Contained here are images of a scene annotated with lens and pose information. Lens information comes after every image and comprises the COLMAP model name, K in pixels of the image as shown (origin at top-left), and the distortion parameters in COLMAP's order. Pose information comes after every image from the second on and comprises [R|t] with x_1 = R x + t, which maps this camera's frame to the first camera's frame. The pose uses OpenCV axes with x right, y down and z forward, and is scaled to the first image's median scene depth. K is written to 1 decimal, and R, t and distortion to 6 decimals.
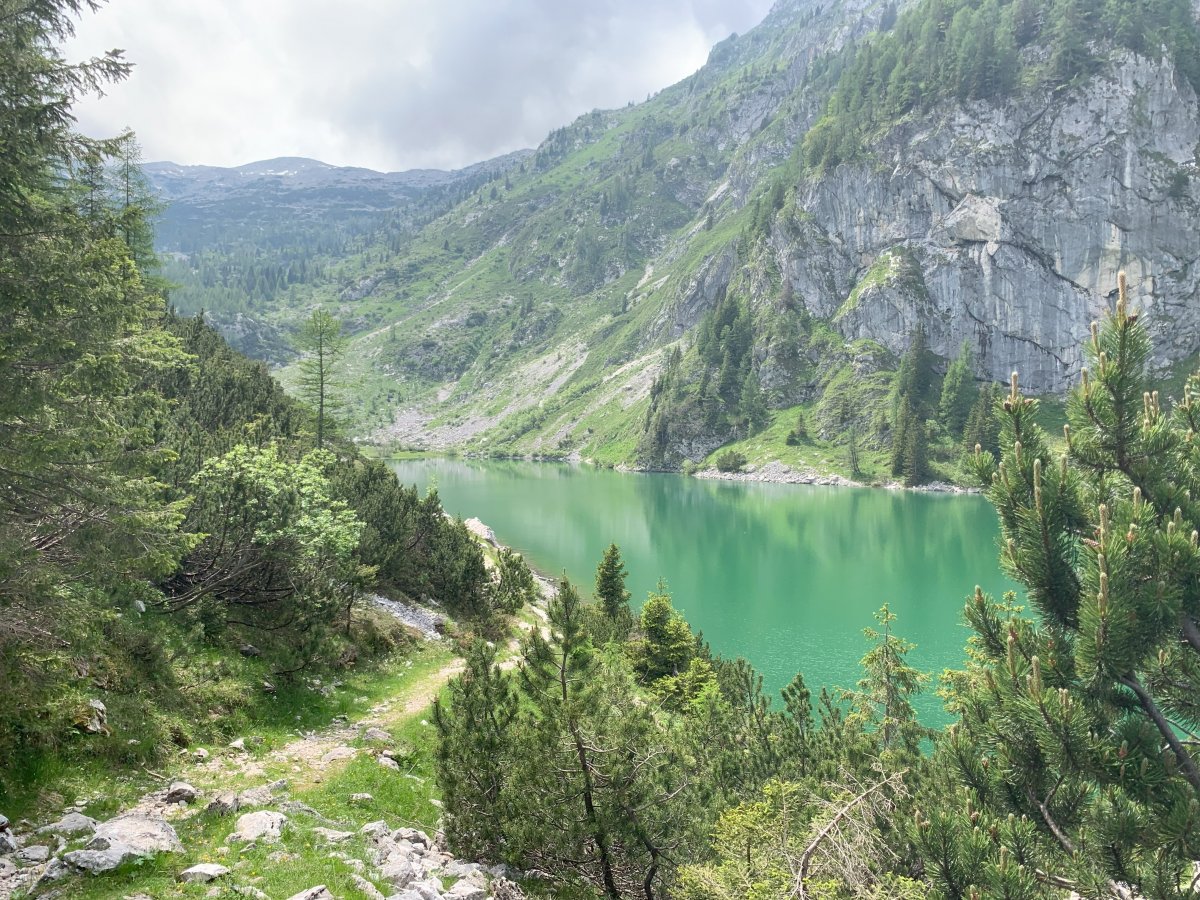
lens RADIAL K [[932.3, 0, 618.1], [0, 932.3, 450.1], [0, 0, 1]] dist [0.196119, -0.588114]
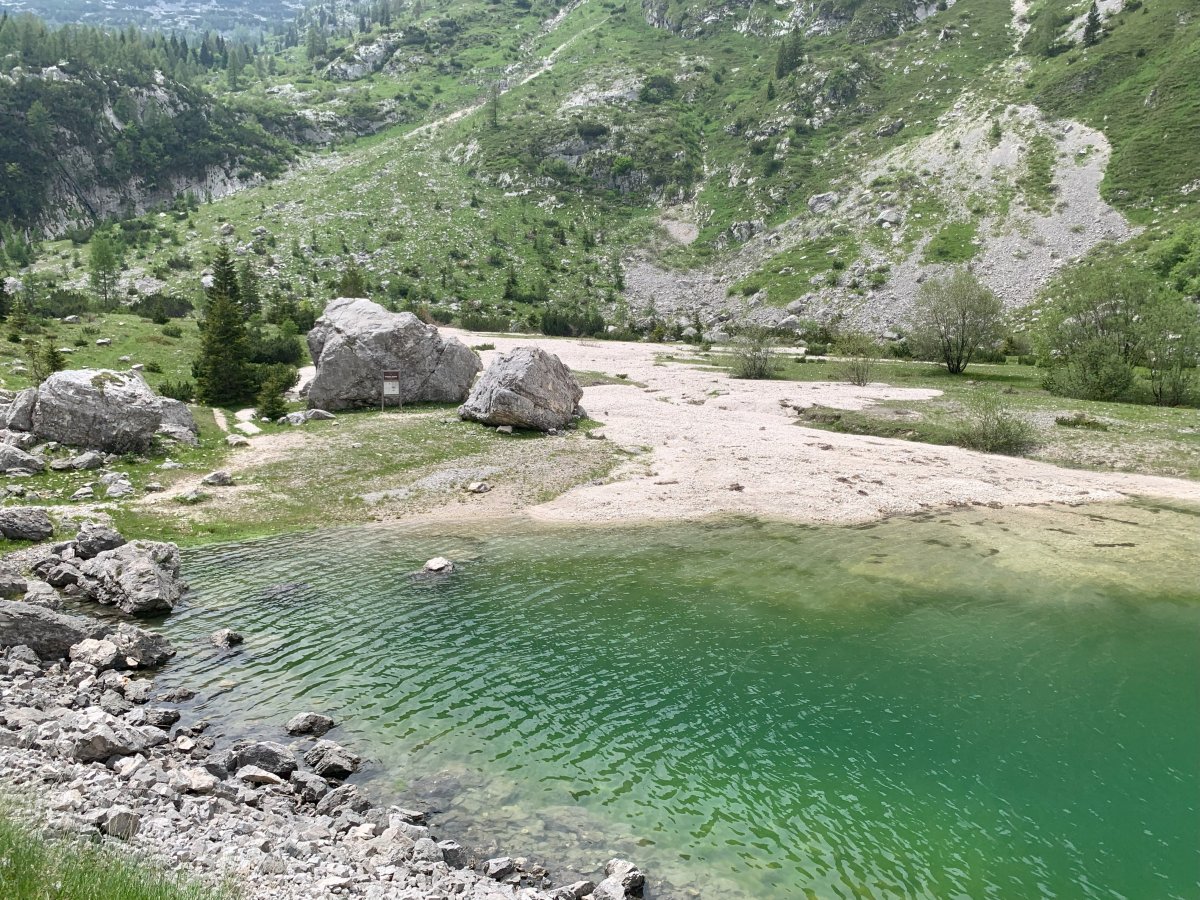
lens RADIAL K [[924.7, 0, 600.0], [0, 924.7, 450.0], [0, 0, 1]] dist [-0.000088, 0.001395]
pose [[0.989200, -0.026679, 0.144125, -0.412154], [0.011049, 0.994071, 0.108173, -0.004353], [-0.146156, -0.105412, 0.983629, 0.804238]]
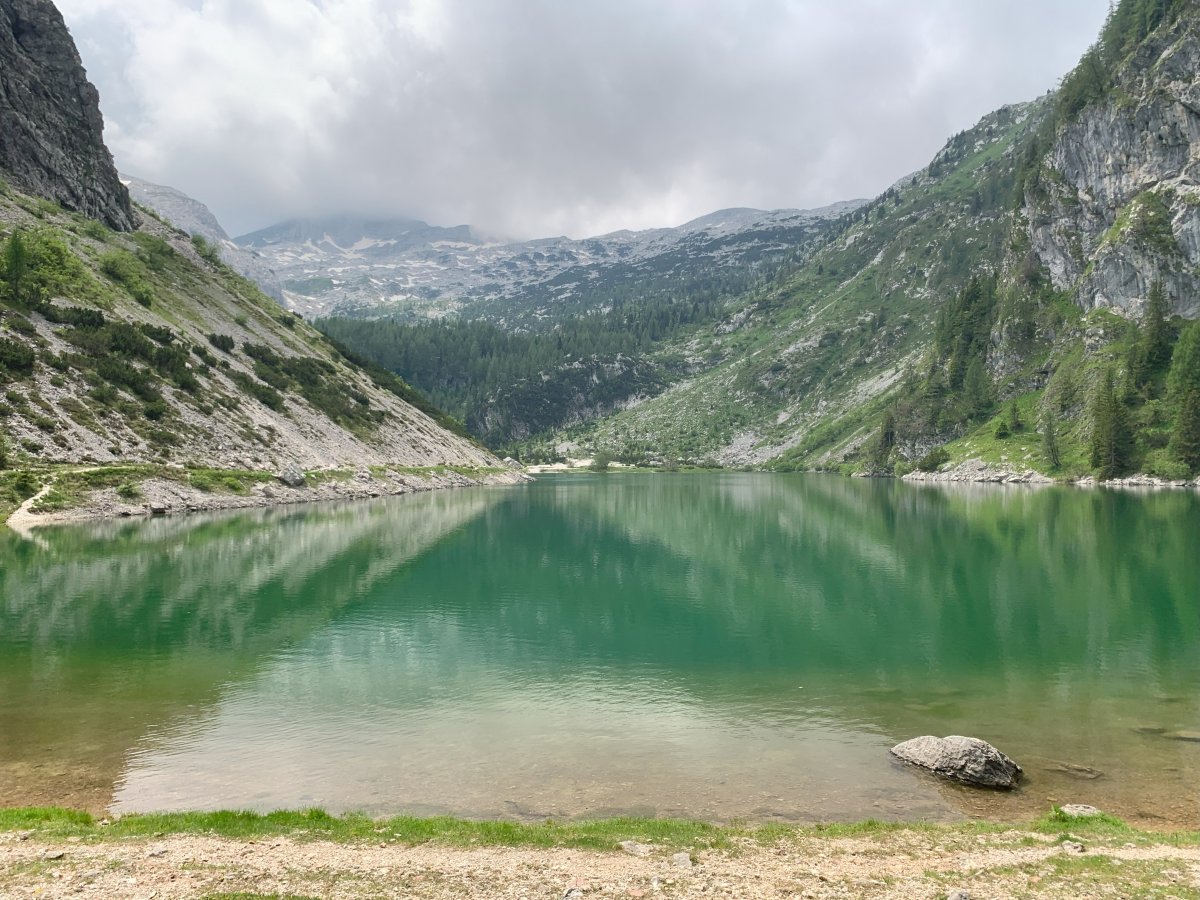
lens RADIAL K [[940.1, 0, 600.0], [0, 940.1, 450.0], [0, 0, 1]] dist [0.059998, -0.049616]
pose [[0.876430, -0.023971, -0.480933, 0.177126], [0.004866, 0.999150, -0.040933, 0.023762], [0.481505, 0.033534, 0.875801, 0.041636]]
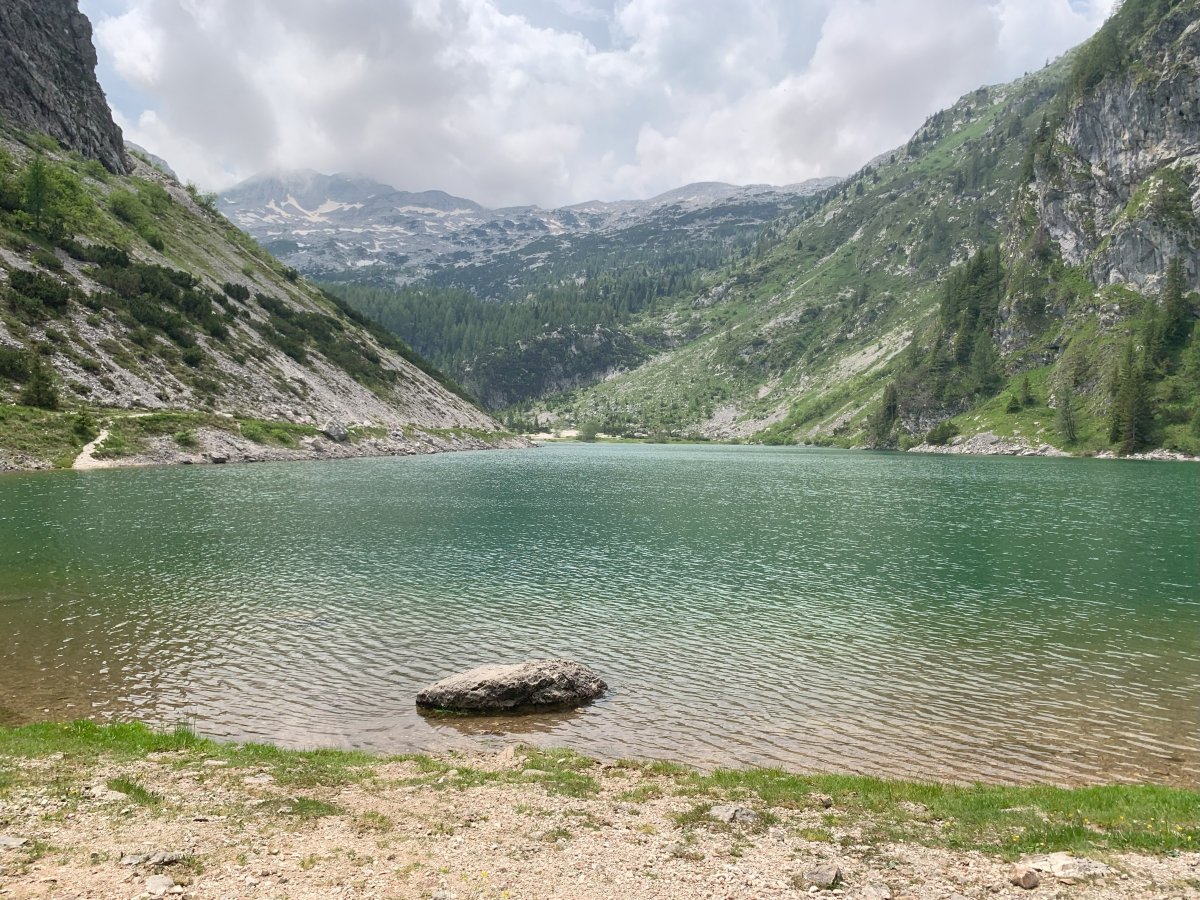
lens RADIAL K [[940.1, 0, 605.1], [0, 940.1, 453.0], [0, 0, 1]] dist [0.058741, -0.051105]
pose [[0.897769, 0.007239, -0.440408, 0.147153], [-0.013039, 0.999864, -0.010146, 0.027553], [0.440274, 0.014851, 0.897740, 0.038552]]
